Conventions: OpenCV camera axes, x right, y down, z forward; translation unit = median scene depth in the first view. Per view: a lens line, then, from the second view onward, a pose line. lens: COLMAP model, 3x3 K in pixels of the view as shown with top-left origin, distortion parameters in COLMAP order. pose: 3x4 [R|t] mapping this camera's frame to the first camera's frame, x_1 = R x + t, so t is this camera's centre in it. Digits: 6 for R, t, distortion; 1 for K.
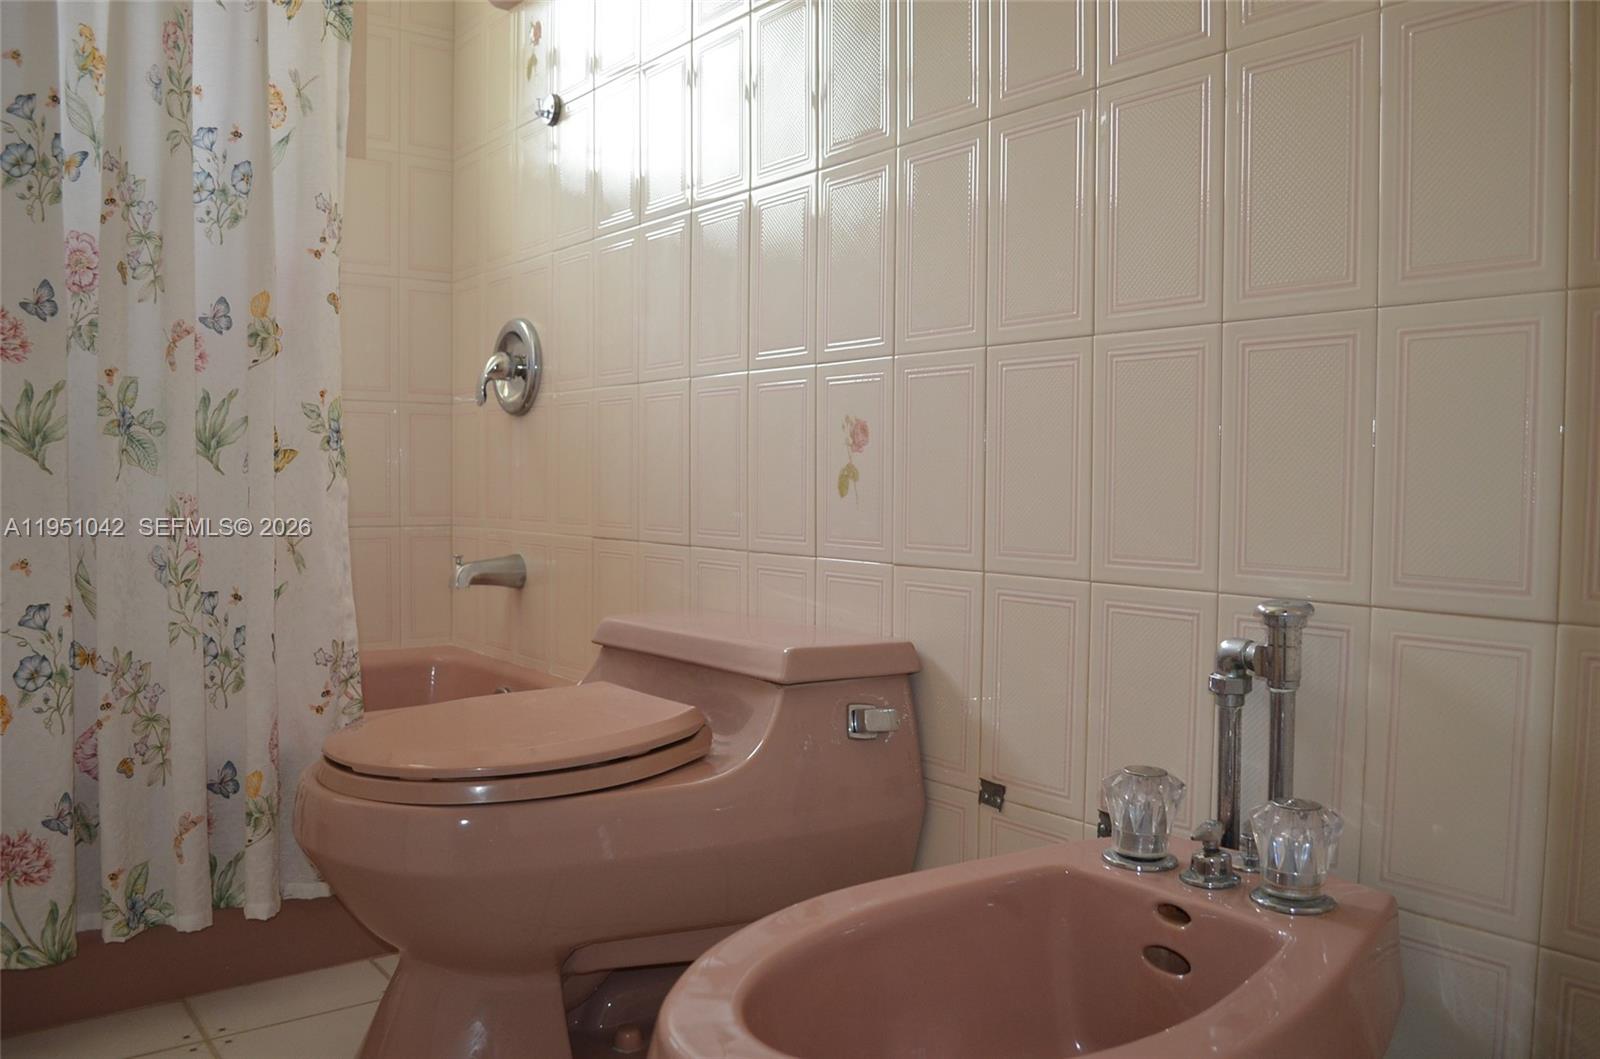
lens RADIAL K [[1251.2, 0, 800.0], [0, 1251.2, 529.5], [0, 0, 1]] dist [-0.083126, 0.013044]
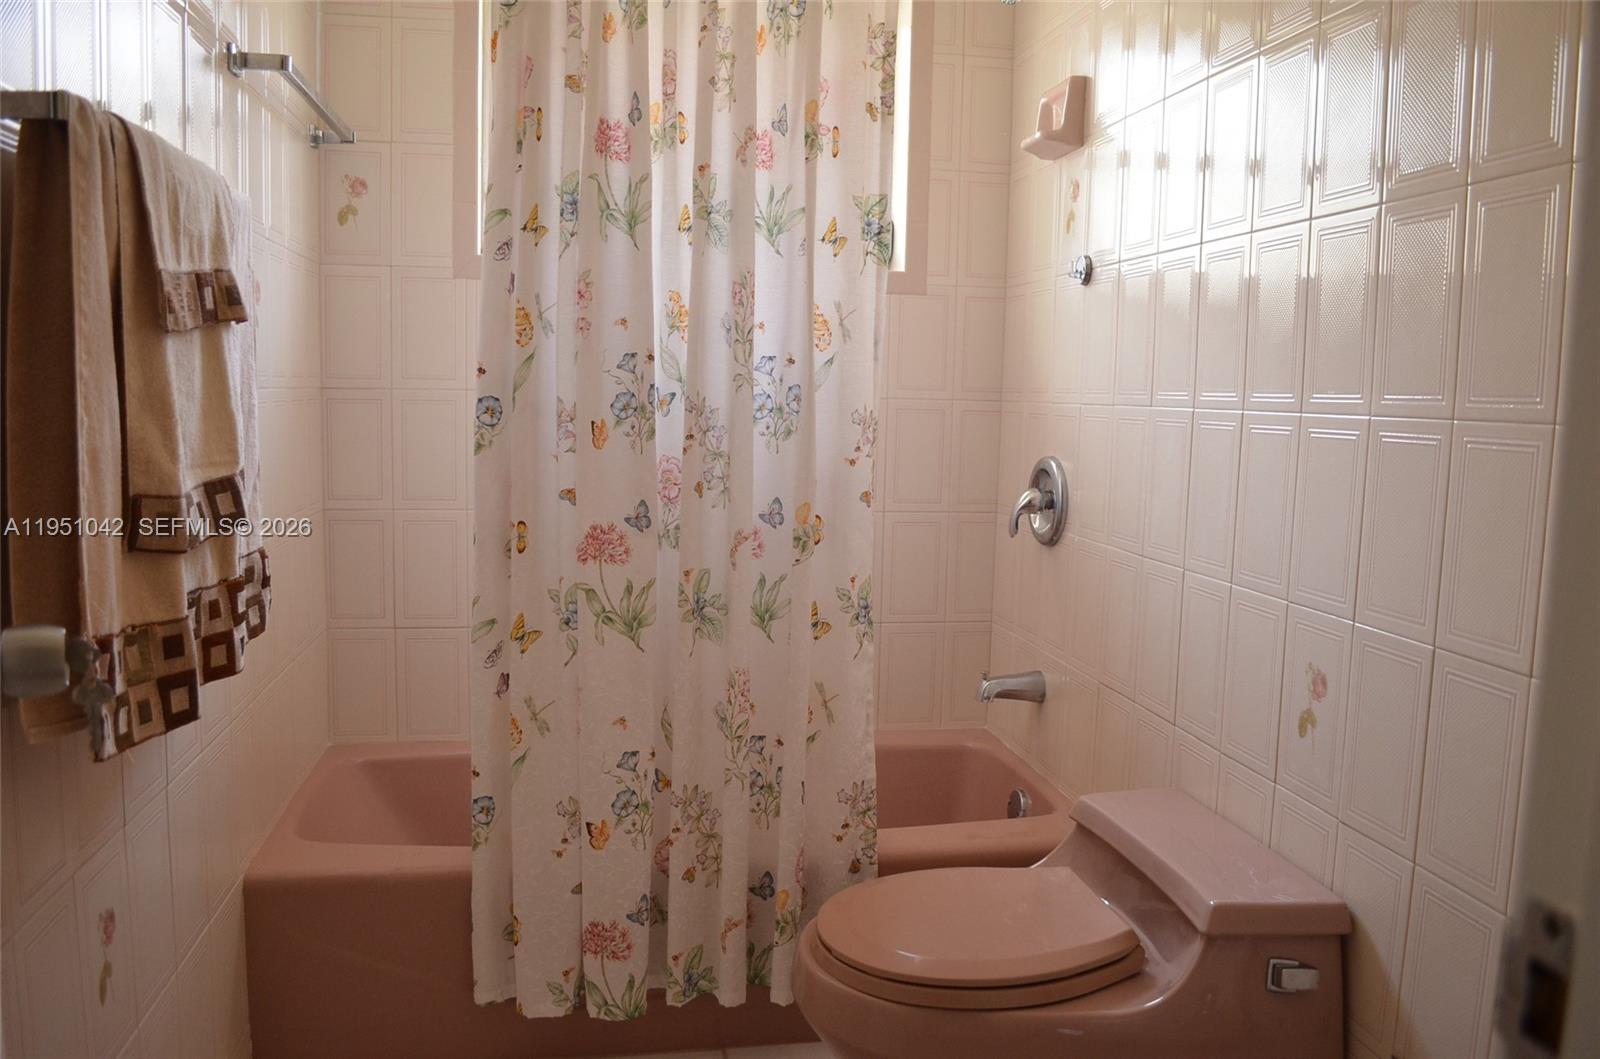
lens RADIAL K [[1251.2, 0, 800.0], [0, 1251.2, 529.5], [0, 0, 1]] dist [-0.083126, 0.013044]
pose [[0.881616, 0.065828, -0.467354, 0.135185], [-0.039255, 0.997022, 0.066382, -0.252924], [0.470332, -0.040177, 0.881574, -0.085284]]
